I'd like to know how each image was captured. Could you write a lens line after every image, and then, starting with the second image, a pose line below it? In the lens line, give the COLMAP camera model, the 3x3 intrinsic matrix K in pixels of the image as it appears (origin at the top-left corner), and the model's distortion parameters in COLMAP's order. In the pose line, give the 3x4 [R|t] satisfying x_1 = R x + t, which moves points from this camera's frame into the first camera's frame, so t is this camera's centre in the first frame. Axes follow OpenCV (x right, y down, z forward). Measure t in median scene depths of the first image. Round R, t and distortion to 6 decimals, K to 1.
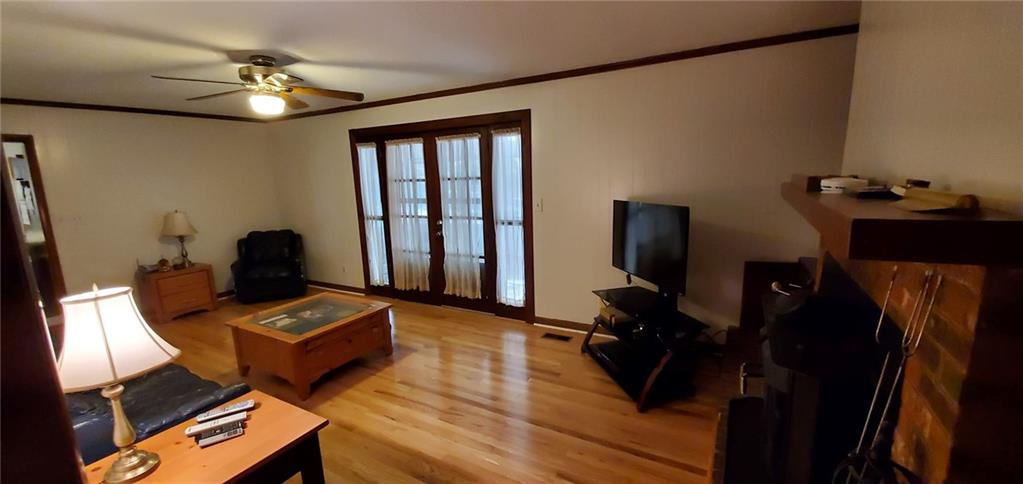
lens RADIAL K [[401.9, 0, 517.5], [0, 401.9, 247.0], [0, 0, 1]] dist [0.001275, 0.000031]
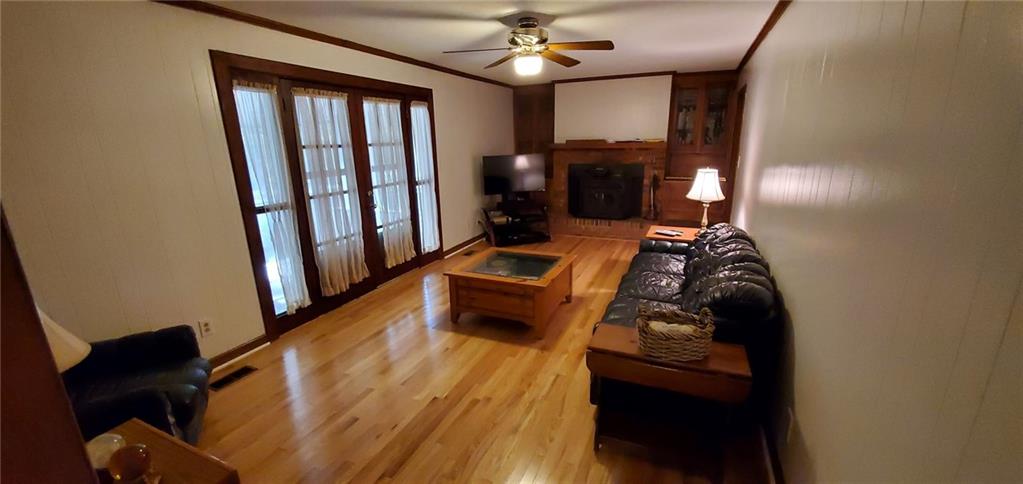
lens RADIAL K [[401.9, 0, 517.5], [0, 401.9, 247.0], [0, 0, 1]] dist [0.001275, 0.000031]
pose [[-0.091042, -0.221130, 0.970986, -1.174574], [0.212433, 0.948280, 0.235877, -0.094113], [-0.972925, 0.227744, -0.039358, 0.777802]]
